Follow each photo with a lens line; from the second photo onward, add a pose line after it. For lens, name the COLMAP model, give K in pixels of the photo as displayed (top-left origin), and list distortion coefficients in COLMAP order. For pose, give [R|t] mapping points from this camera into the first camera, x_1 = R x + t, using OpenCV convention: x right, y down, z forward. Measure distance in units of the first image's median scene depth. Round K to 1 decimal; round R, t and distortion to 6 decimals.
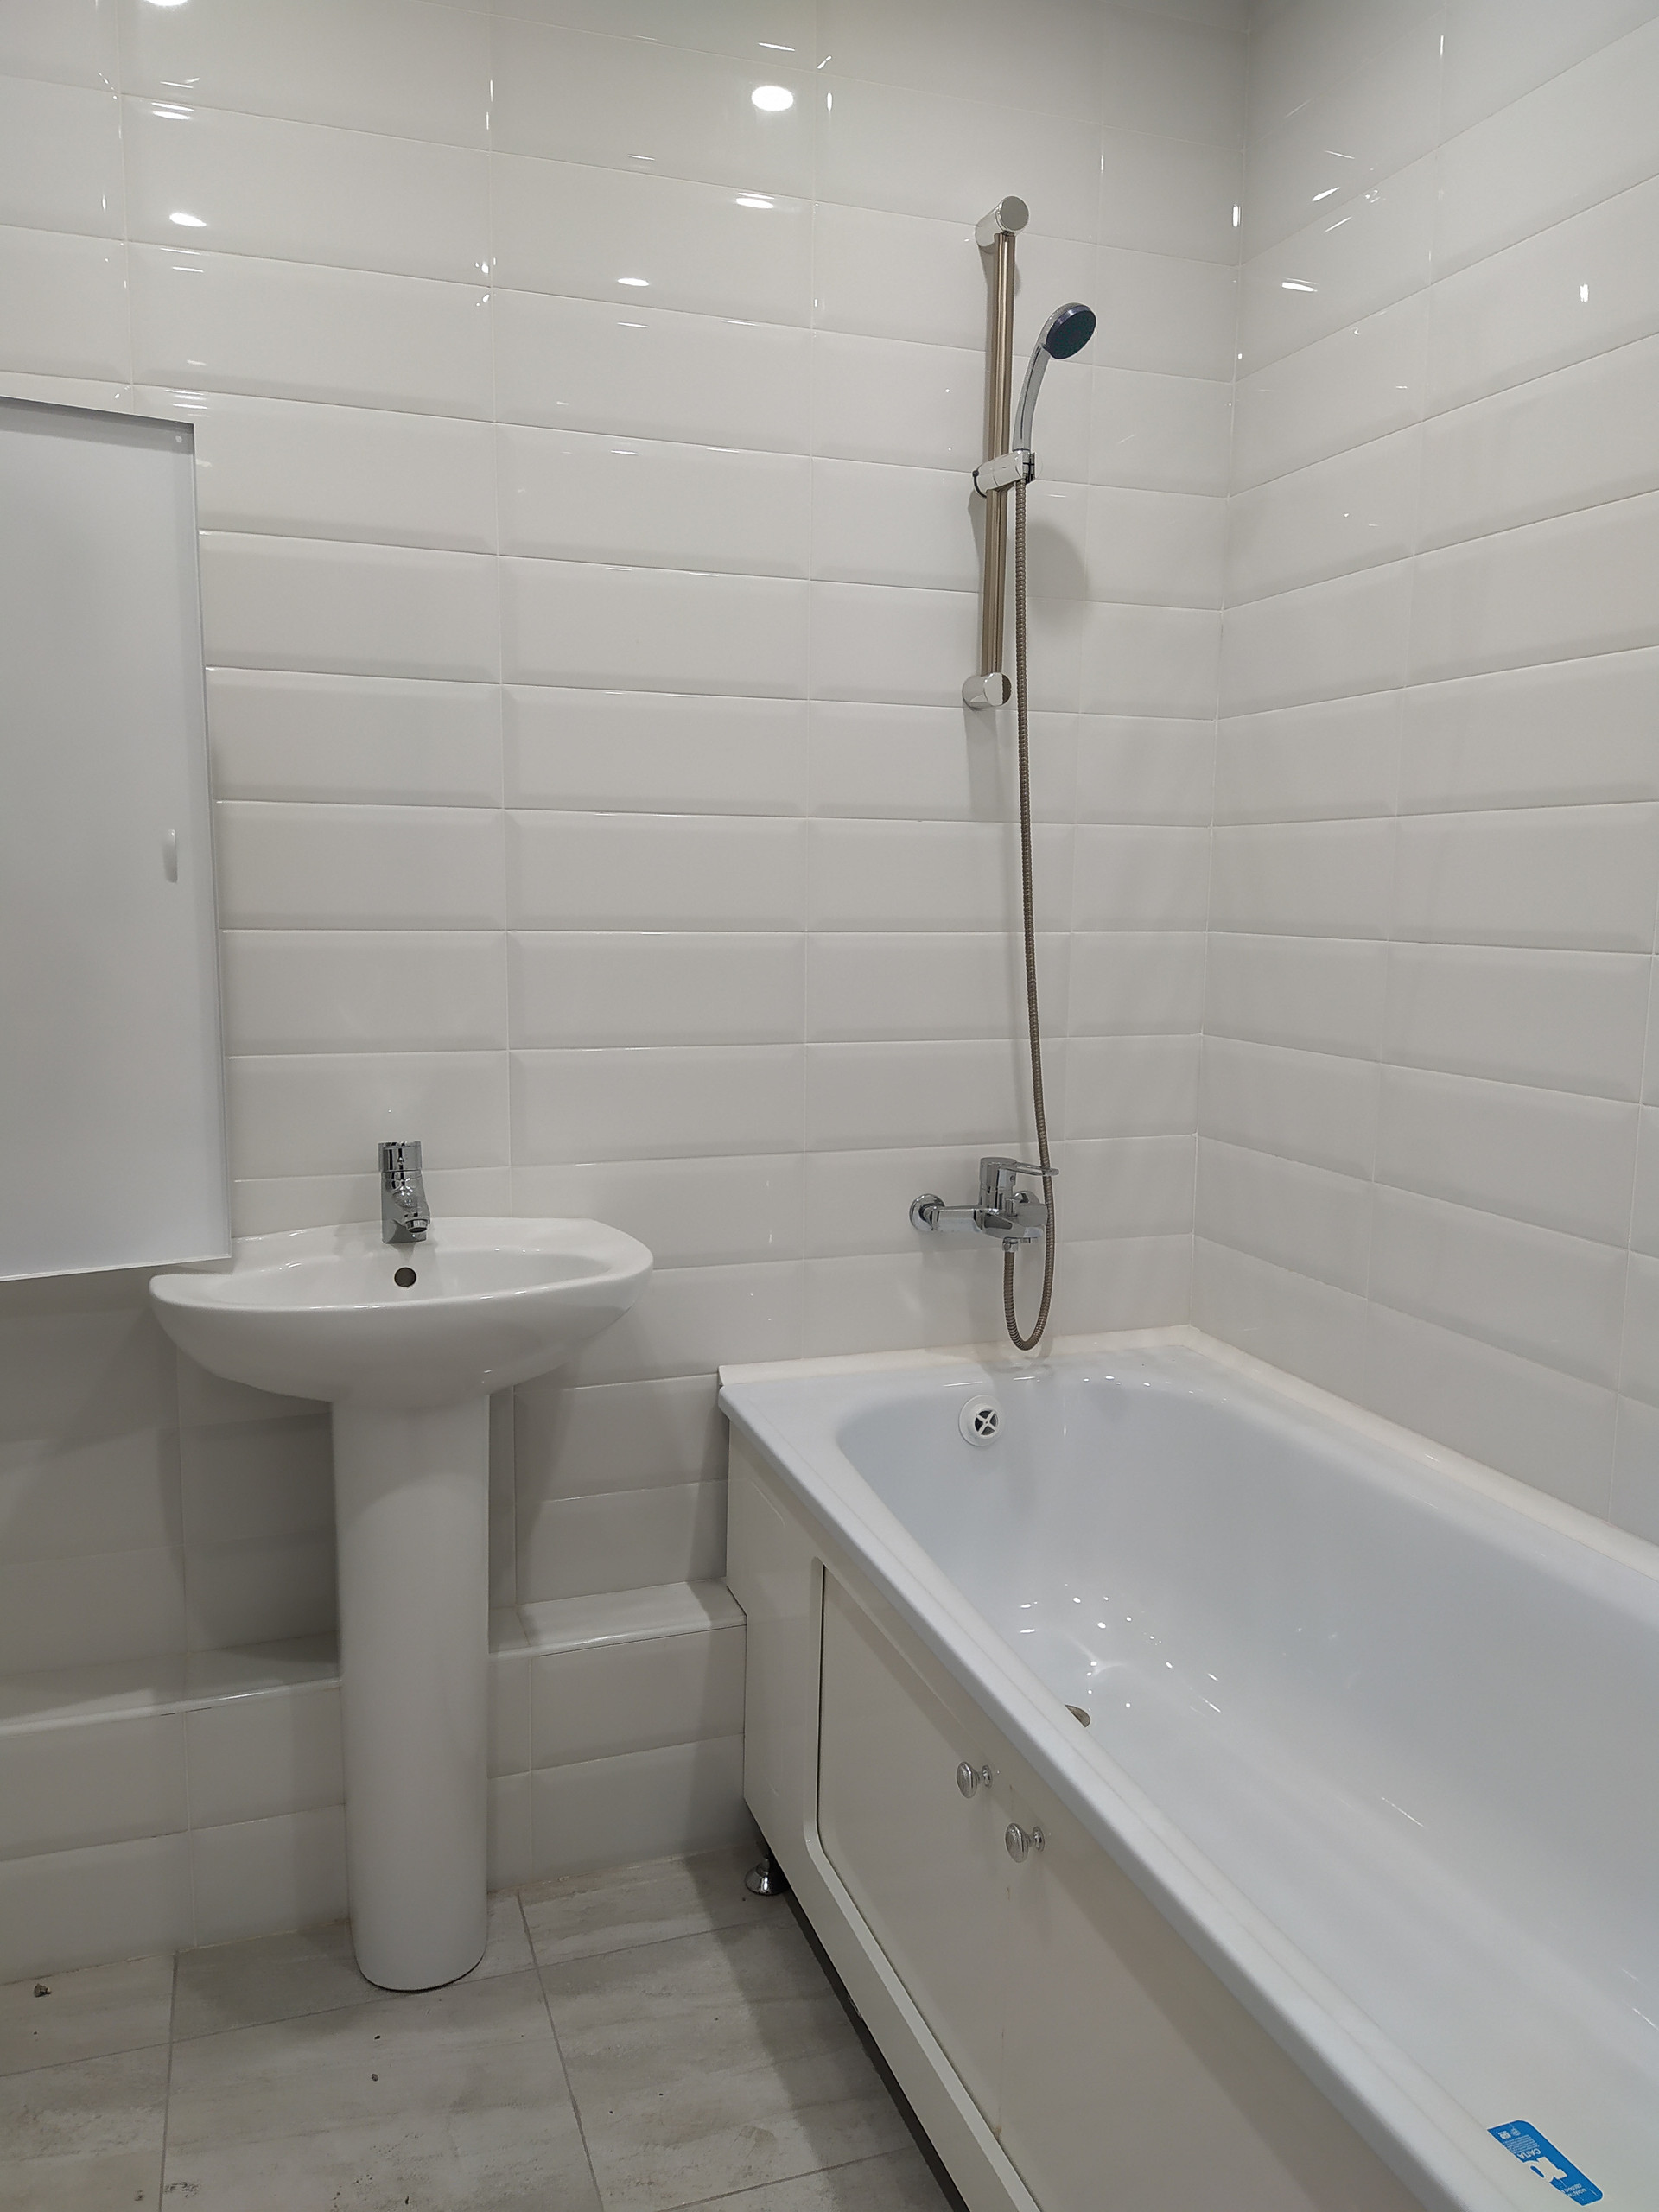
lens RADIAL K [[1655.2, 0, 838.7], [0, 1655.2, 1091.5], [0, 0, 1]] dist [0.045745, -0.077128]
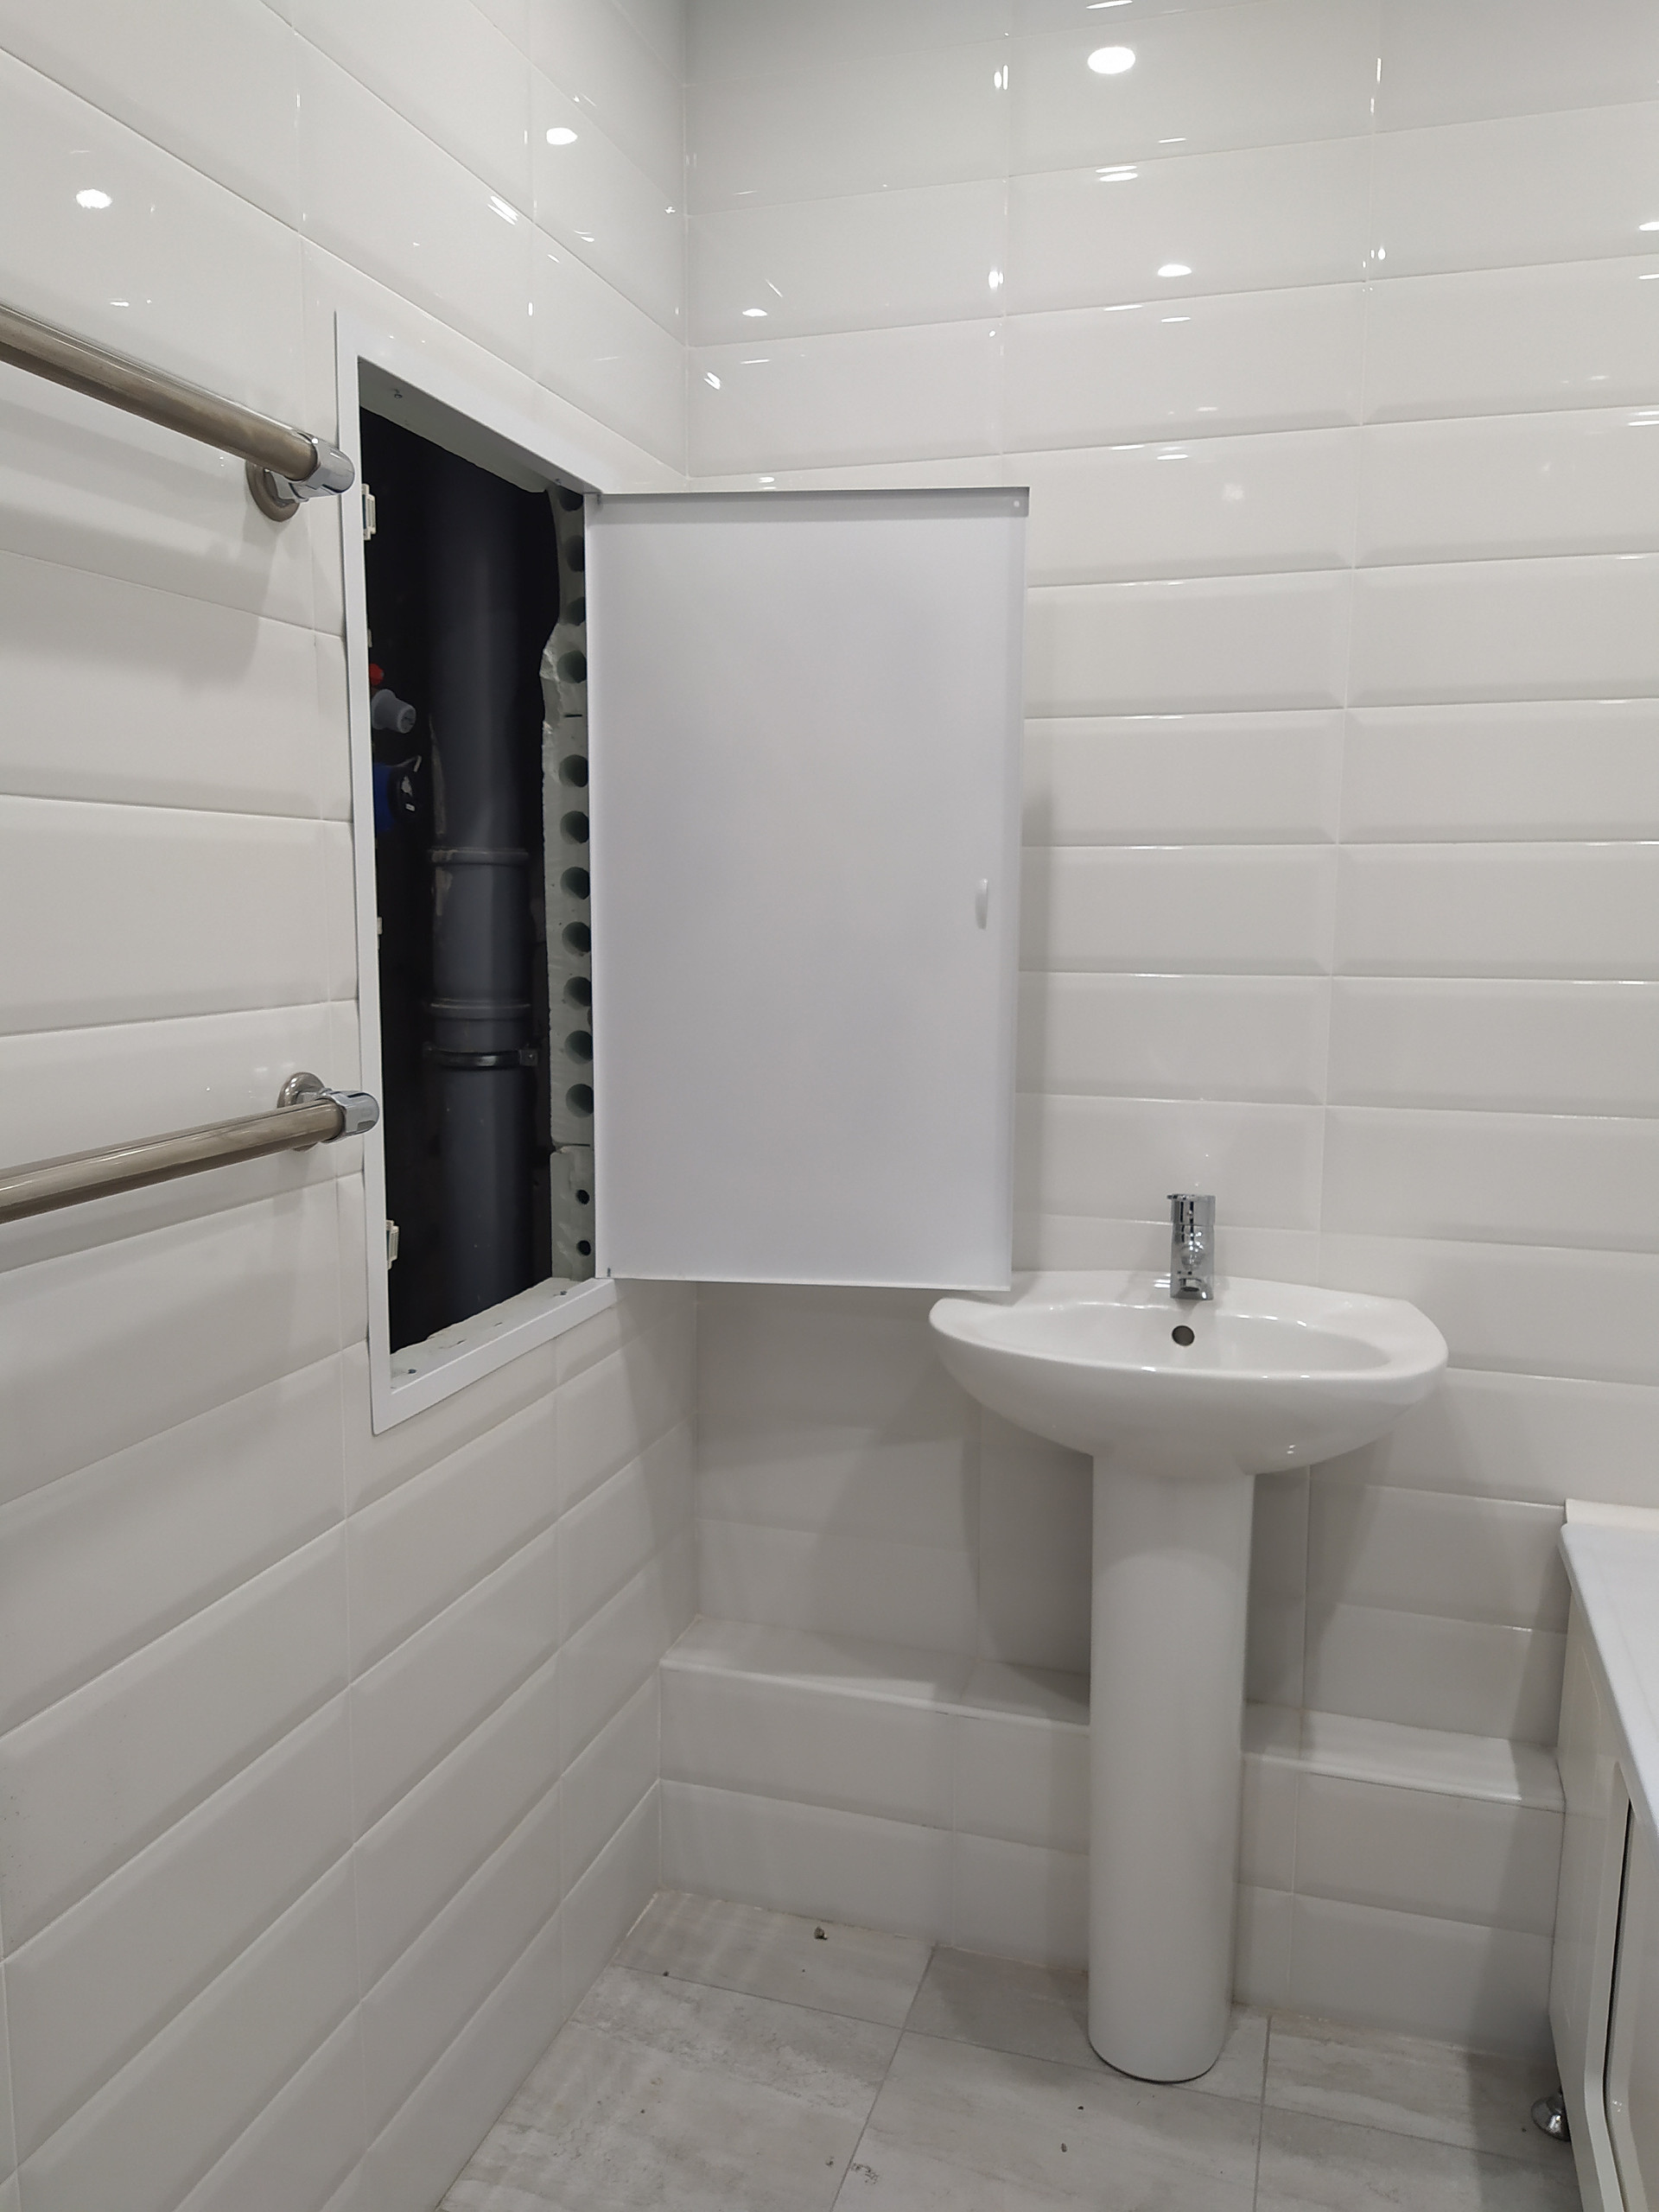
lens RADIAL K [[1655.2, 0, 828.2], [0, 1655.2, 1086.6], [0, 0, 1]] dist [0.045745, -0.077128]
pose [[0.784349, 0.062810, -0.617131, 0.161360], [-0.070975, 0.997414, 0.011307, -0.028212], [0.616246, 0.034932, 0.786779, 0.111076]]
